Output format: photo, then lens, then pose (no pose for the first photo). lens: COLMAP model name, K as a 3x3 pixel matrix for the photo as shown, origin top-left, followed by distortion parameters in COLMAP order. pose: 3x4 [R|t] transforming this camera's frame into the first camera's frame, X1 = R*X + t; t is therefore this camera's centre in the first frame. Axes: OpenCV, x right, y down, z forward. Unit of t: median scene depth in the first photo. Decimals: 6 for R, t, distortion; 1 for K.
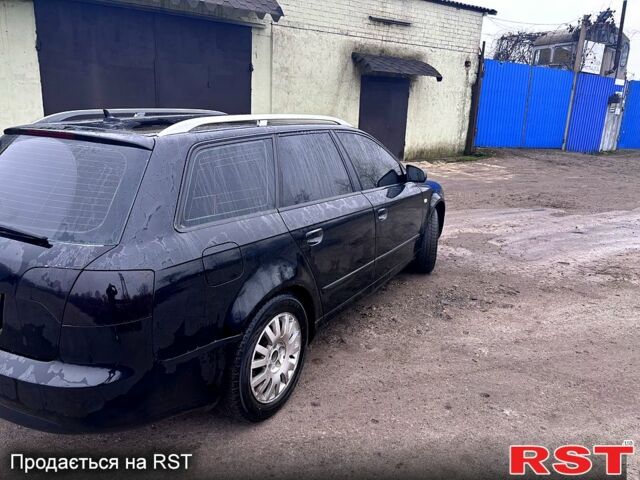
lens RADIAL K [[476.4, 0, 320.0], [0, 476.4, 240.0], [0, 0, 1]] dist [0.012174, -0.000831]
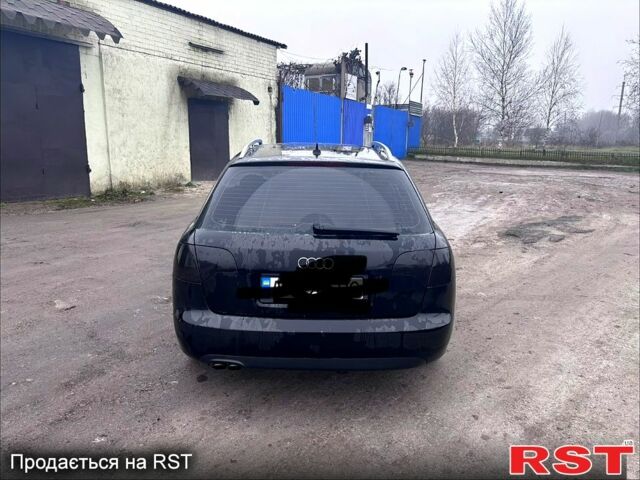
lens RADIAL K [[476.4, 0, 320.0], [0, 476.4, 240.0], [0, 0, 1]] dist [0.012174, -0.000831]
pose [[0.865524, -0.123468, 0.485412, -0.201832], [0.140294, 0.990108, 0.001687, -0.002659], [-0.480819, 0.066640, 0.874284, -0.020235]]
